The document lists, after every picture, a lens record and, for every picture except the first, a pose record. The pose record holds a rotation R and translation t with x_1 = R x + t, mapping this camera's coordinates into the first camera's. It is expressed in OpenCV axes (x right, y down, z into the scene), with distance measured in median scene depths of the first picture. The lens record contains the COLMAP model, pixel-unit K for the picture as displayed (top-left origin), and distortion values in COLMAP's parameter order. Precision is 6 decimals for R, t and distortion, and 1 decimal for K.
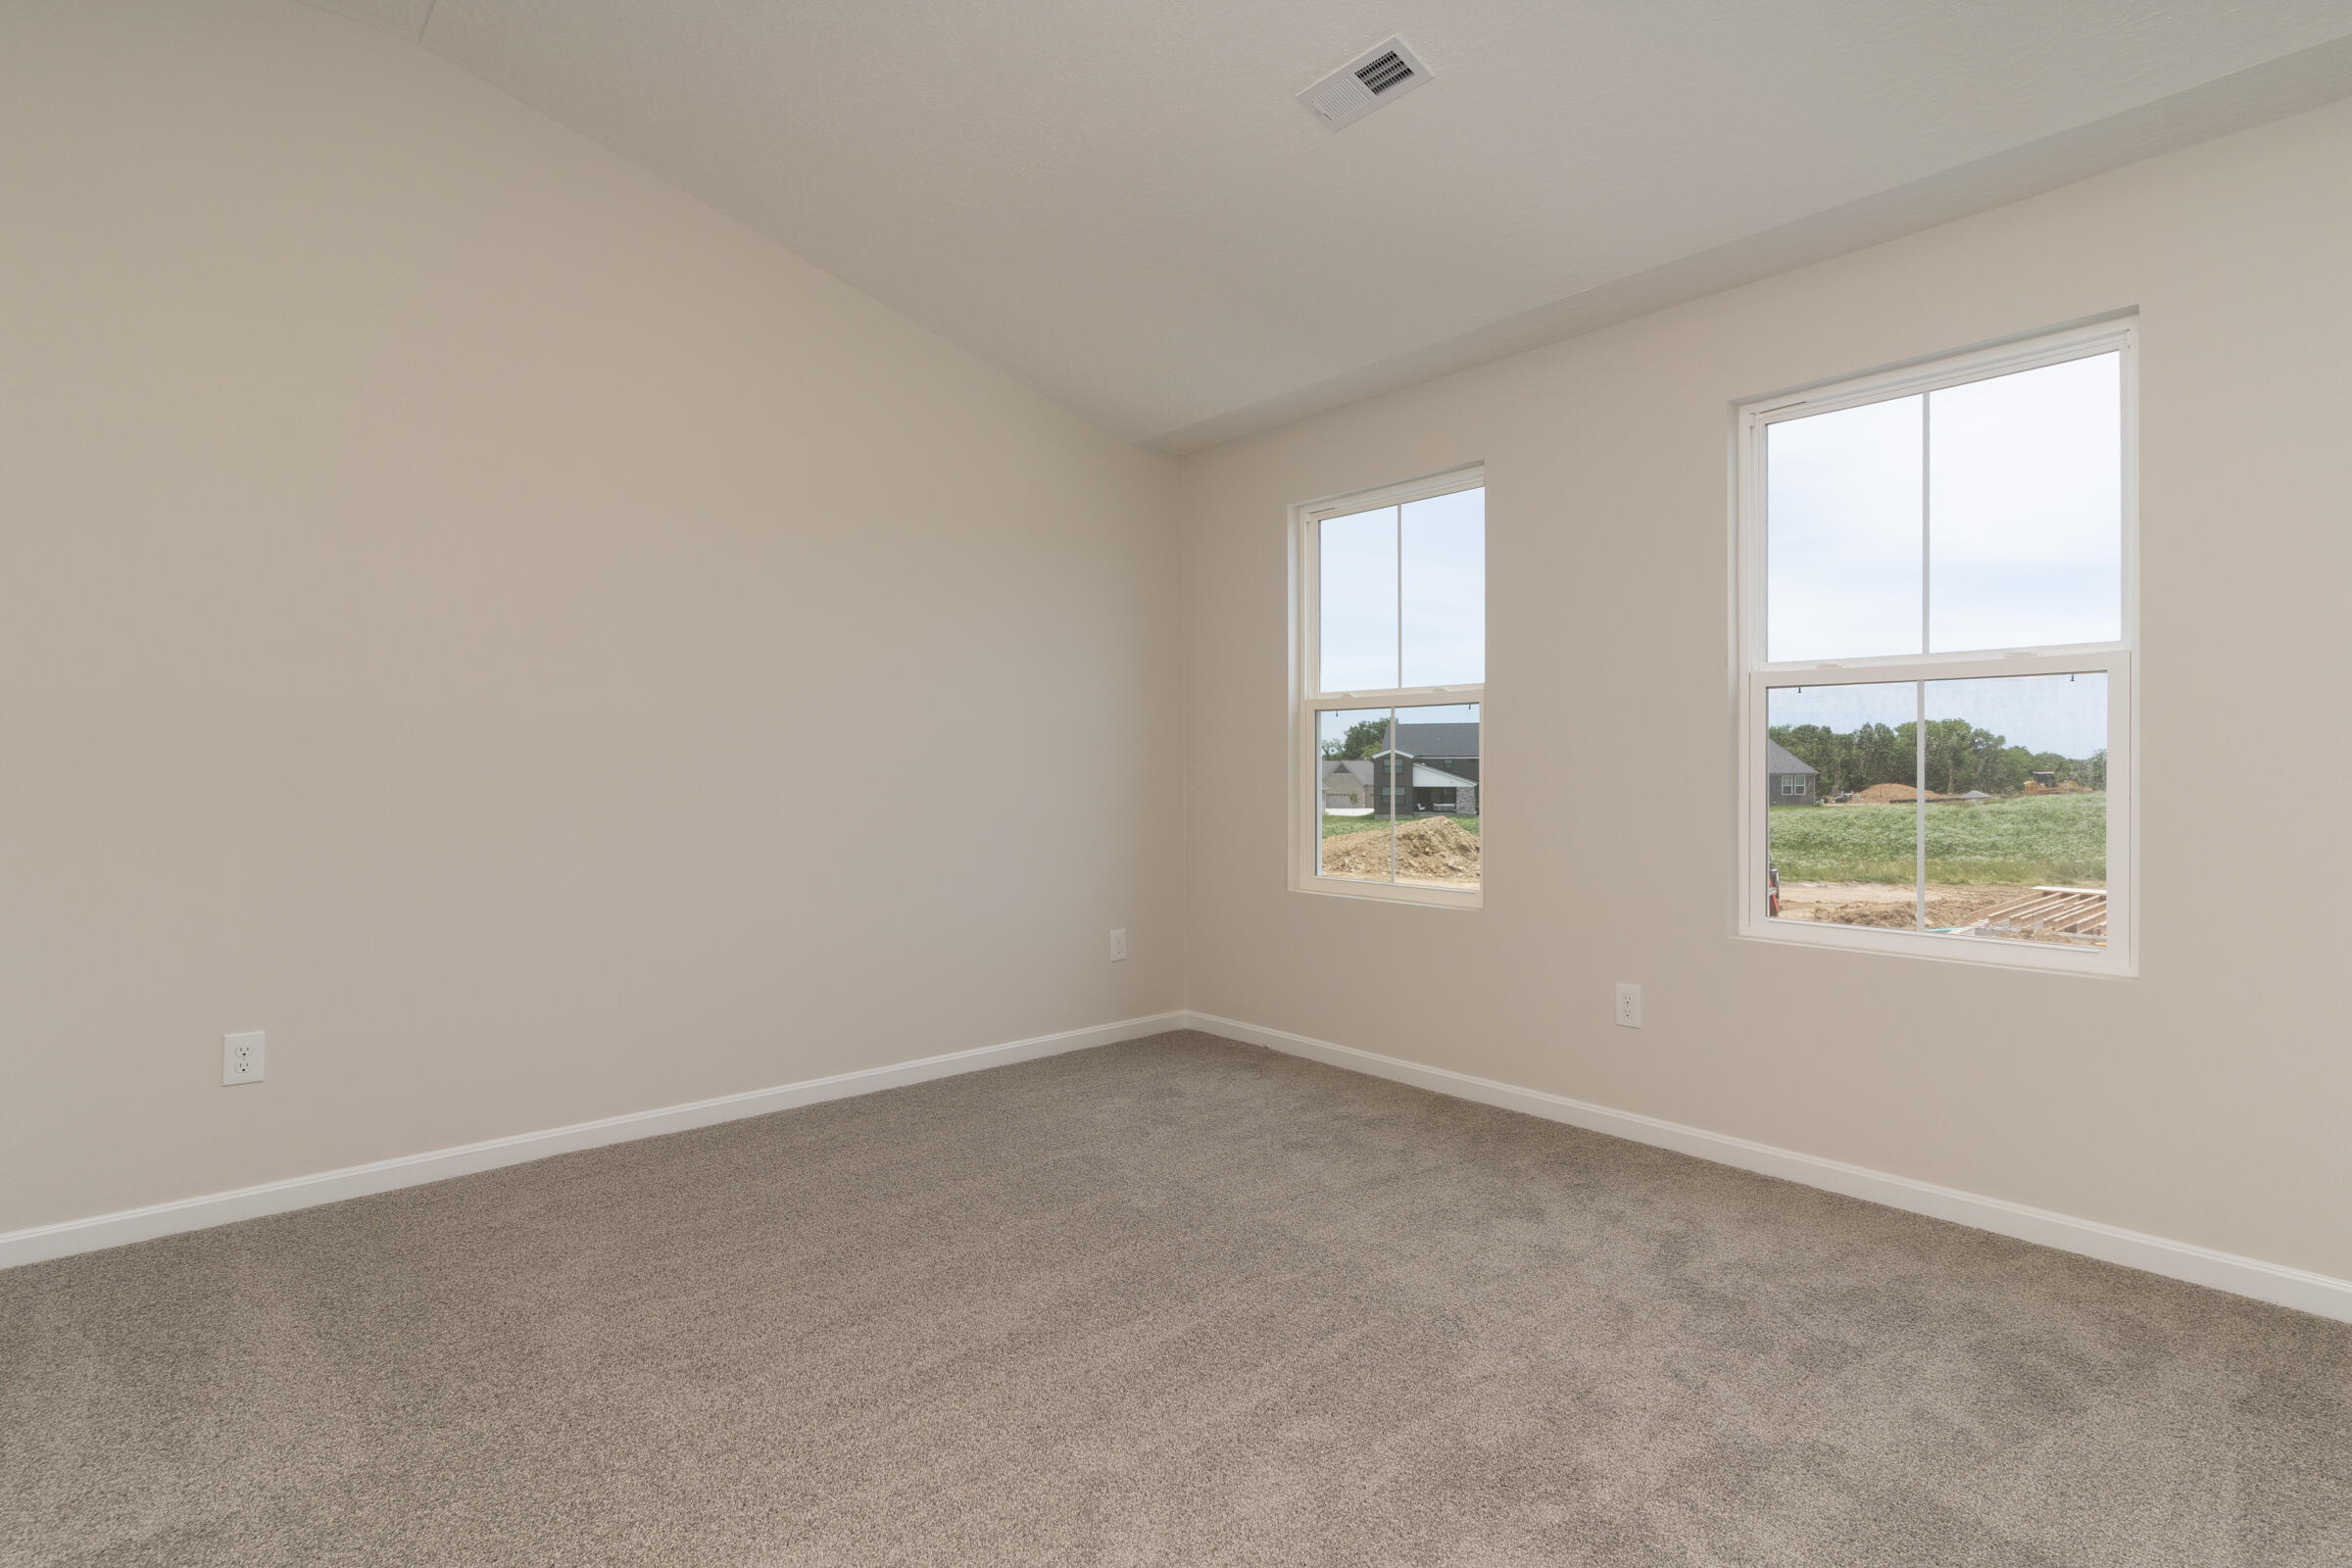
lens RADIAL K [[1162.9, 0, 1165.8], [0, 1162.9, 776.9], [0, 0, 1]] dist [0.016051, 0.000032]
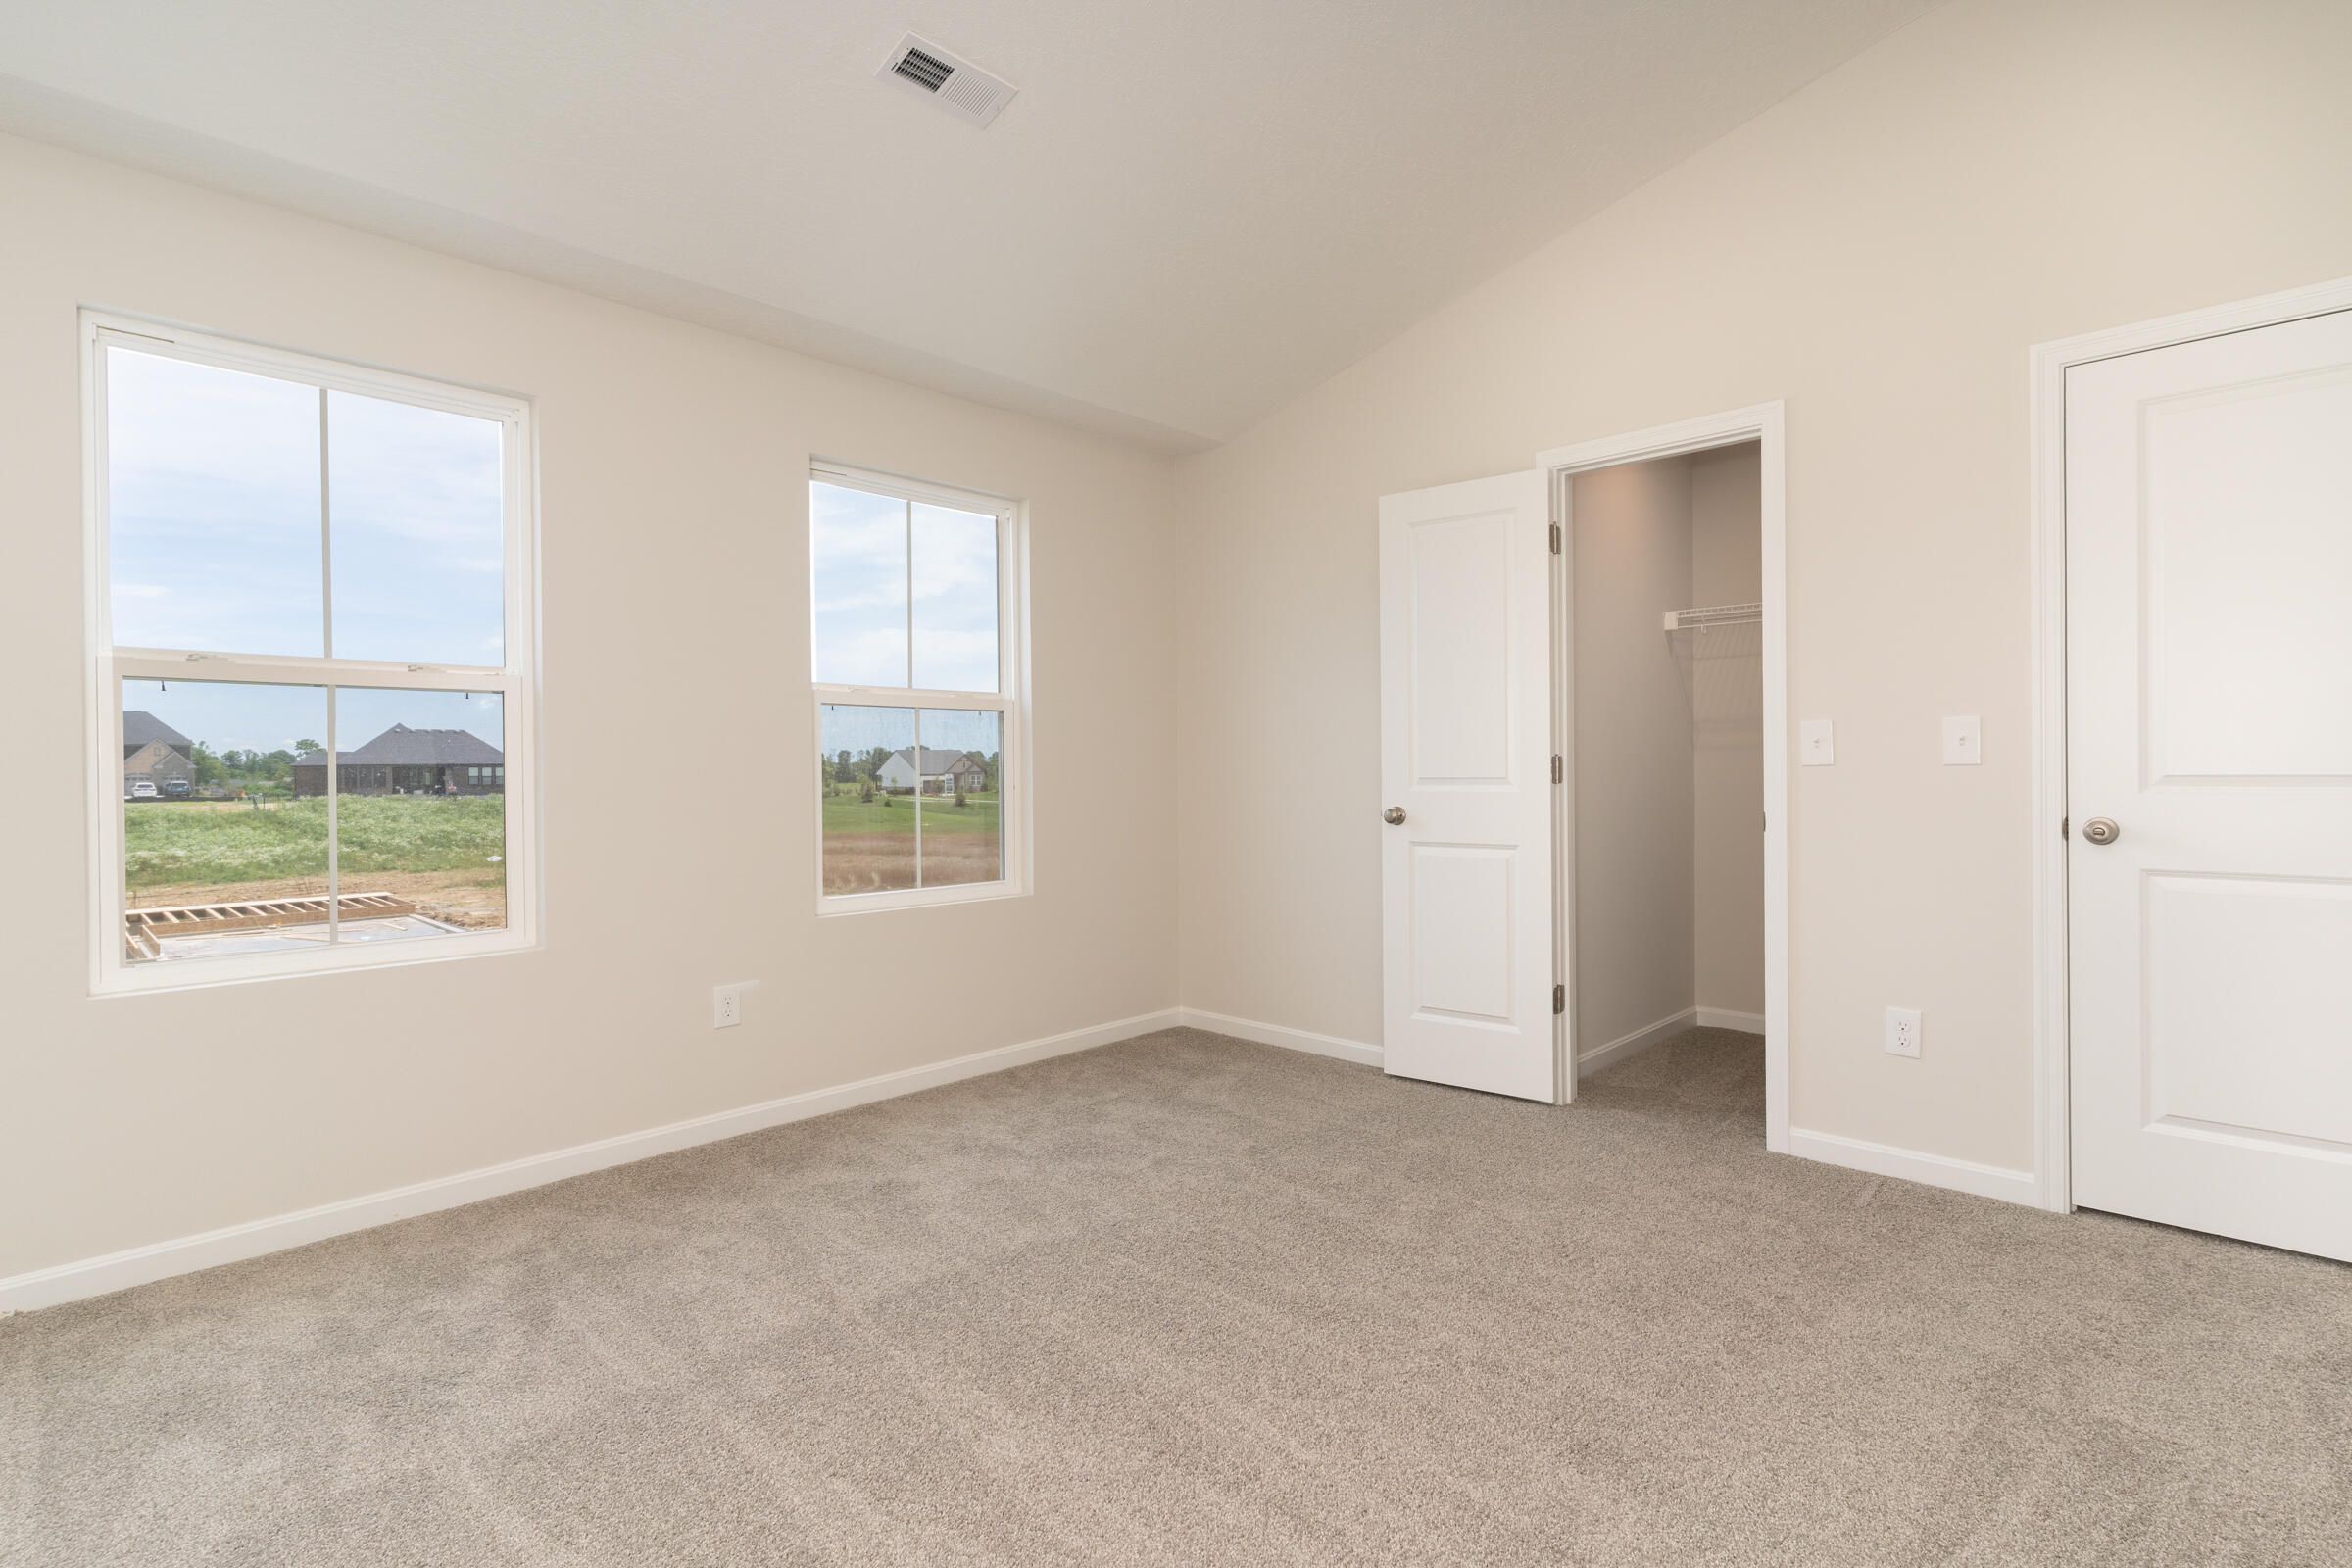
lens RADIAL K [[1162.9, 0, 1164.0], [0, 1162.9, 777.5], [0, 0, 1]] dist [0.016051, 0.000032]
pose [[-0.096897, -0.004551, 0.995284, -0.429068], [0.017095, 0.999834, 0.006236, -0.001718], [-0.995148, 0.017618, -0.096803, 0.470859]]
